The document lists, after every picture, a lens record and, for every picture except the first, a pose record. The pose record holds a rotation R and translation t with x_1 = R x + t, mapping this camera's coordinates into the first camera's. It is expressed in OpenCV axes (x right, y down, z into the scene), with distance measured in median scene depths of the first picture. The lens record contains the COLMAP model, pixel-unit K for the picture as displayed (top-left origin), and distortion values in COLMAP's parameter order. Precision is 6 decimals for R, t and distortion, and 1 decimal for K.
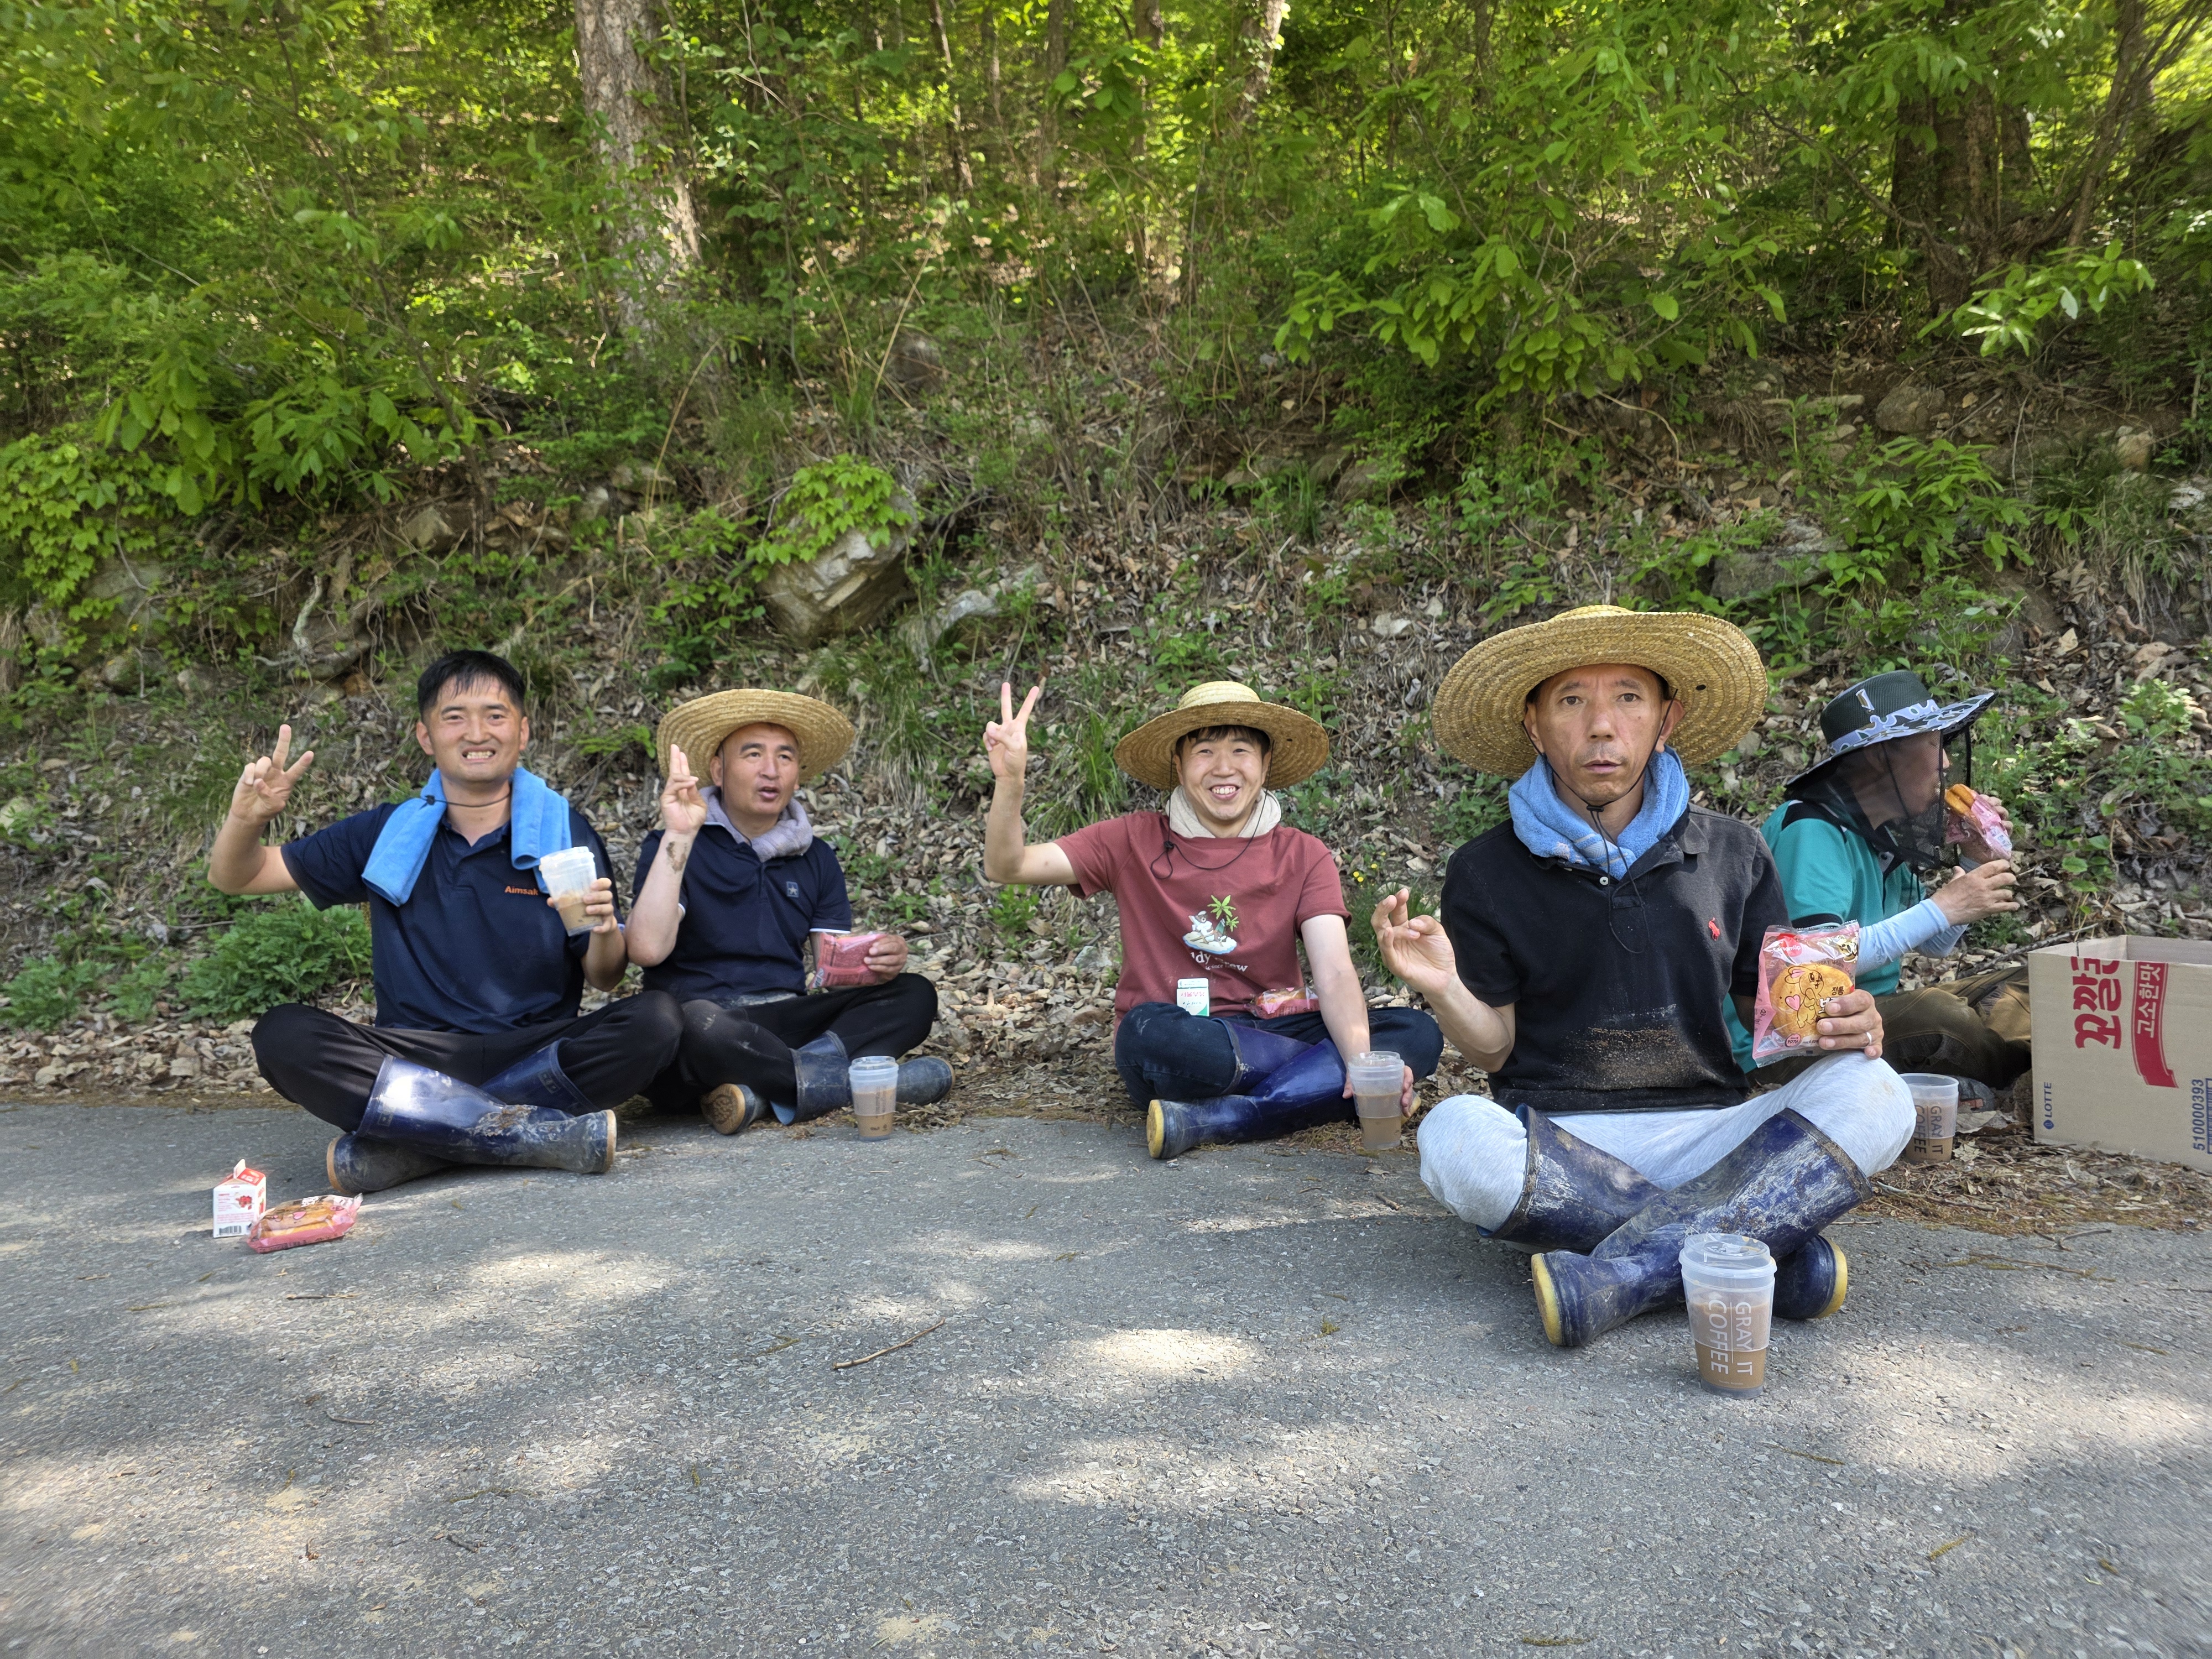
lens RADIAL K [[1445.6, 0, 1116.7], [0, 1445.6, 789.9], [0, 0, 1]] dist [0.073955, -0.067965]
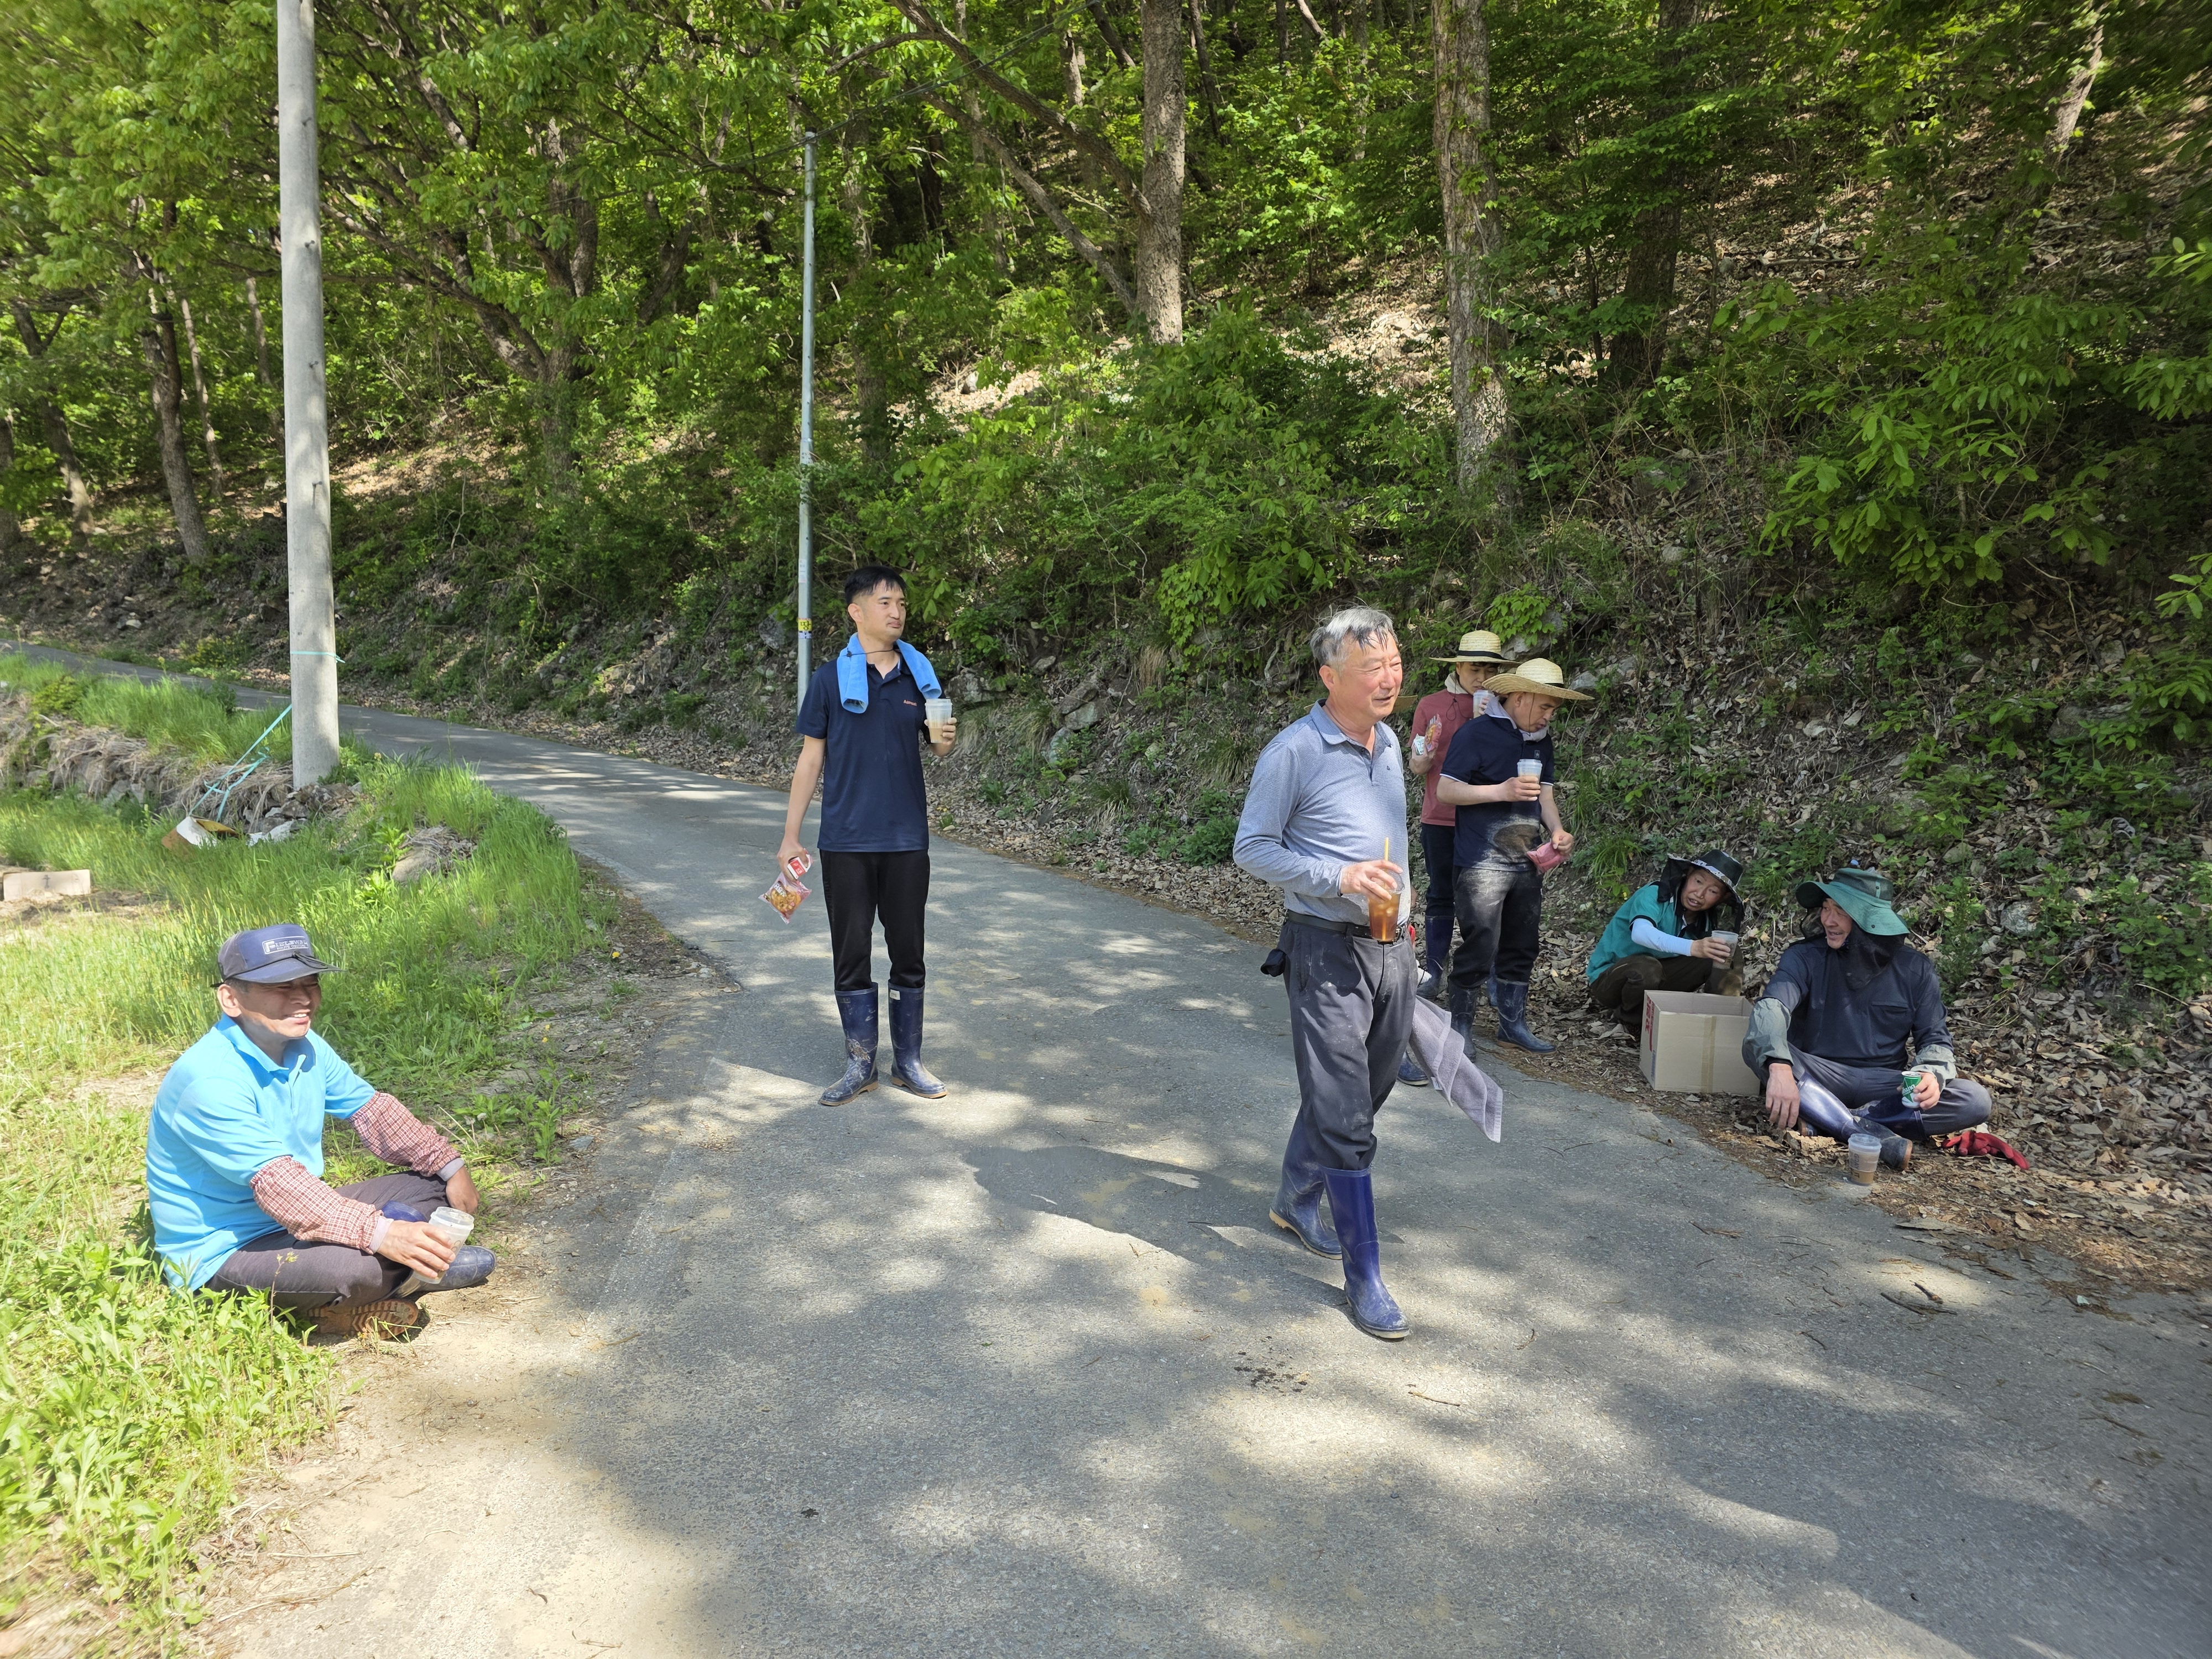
lens RADIAL K [[1445.6, 0, 1116.7], [0, 1445.6, 789.9], [0, 0, 1]] dist [0.073955, -0.067965]
pose [[0.713816, 0.130707, -0.688028, 0.663691], [-0.047553, 0.989208, 0.138588, -0.207687], [0.698717, -0.066208, 0.712328, -0.544885]]
